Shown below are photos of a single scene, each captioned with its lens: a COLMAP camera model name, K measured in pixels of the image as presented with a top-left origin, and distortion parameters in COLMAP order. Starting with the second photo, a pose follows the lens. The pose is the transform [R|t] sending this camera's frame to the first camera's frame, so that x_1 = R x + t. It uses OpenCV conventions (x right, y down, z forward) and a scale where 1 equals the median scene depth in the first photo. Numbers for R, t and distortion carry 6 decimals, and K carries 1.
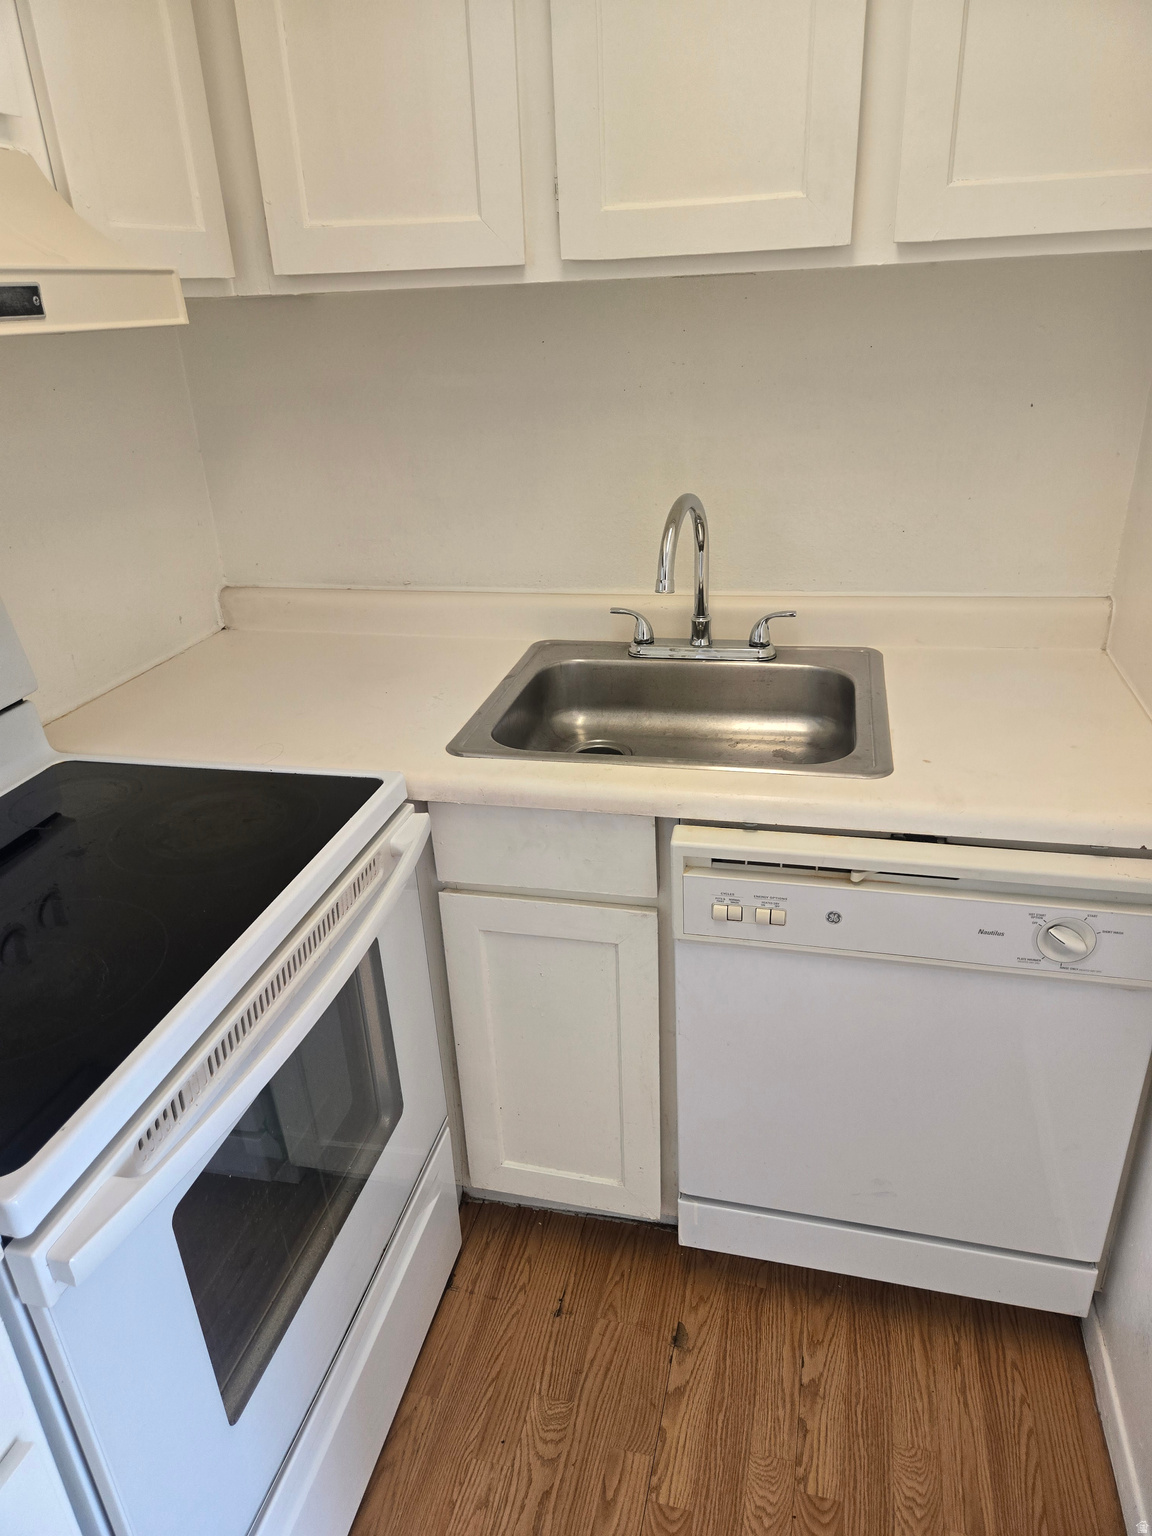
lens RADIAL K [[1056.1, 0, 576.0], [0, 1056.1, 768.0], [0, 0, 1]] dist [0.066057, -0.052883]
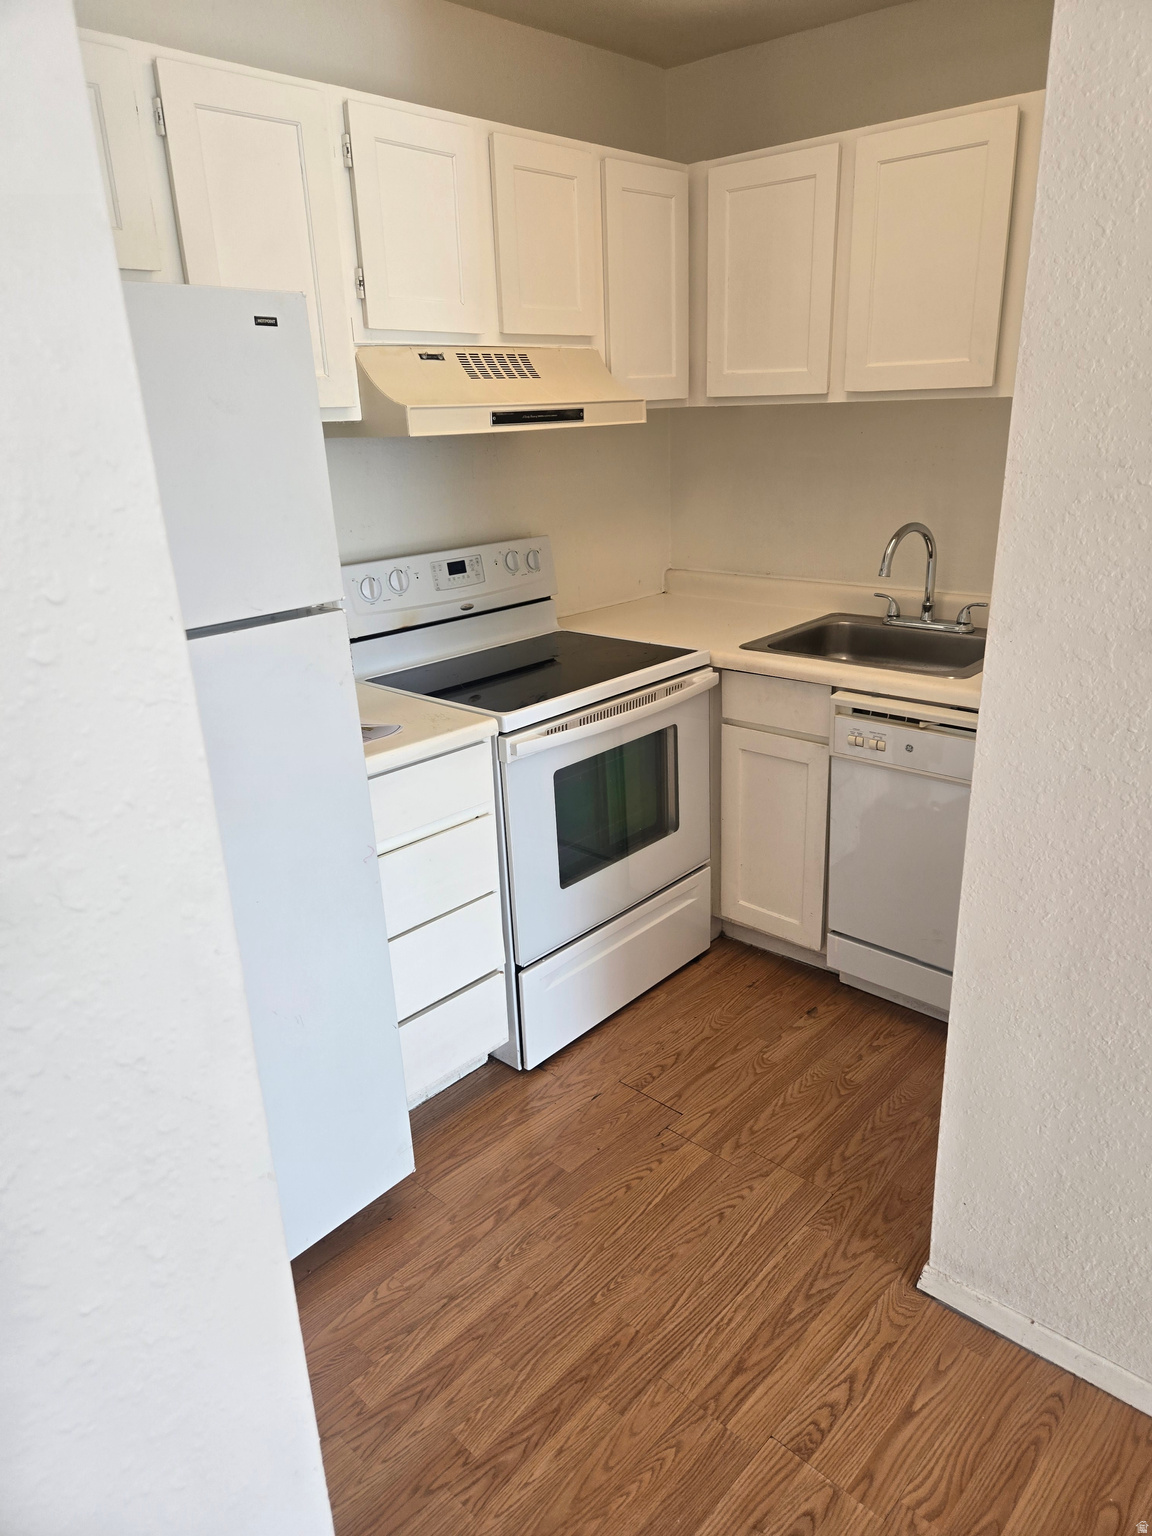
lens RADIAL K [[1056.1, 0, 576.0], [0, 1056.1, 768.0], [0, 0, 1]] dist [0.066057, -0.052883]
pose [[0.875129, 0.172095, -0.452253, 0.516987], [-0.201657, 0.979299, -0.017566, 0.289845], [0.439867, 0.106572, 0.891717, -0.779839]]
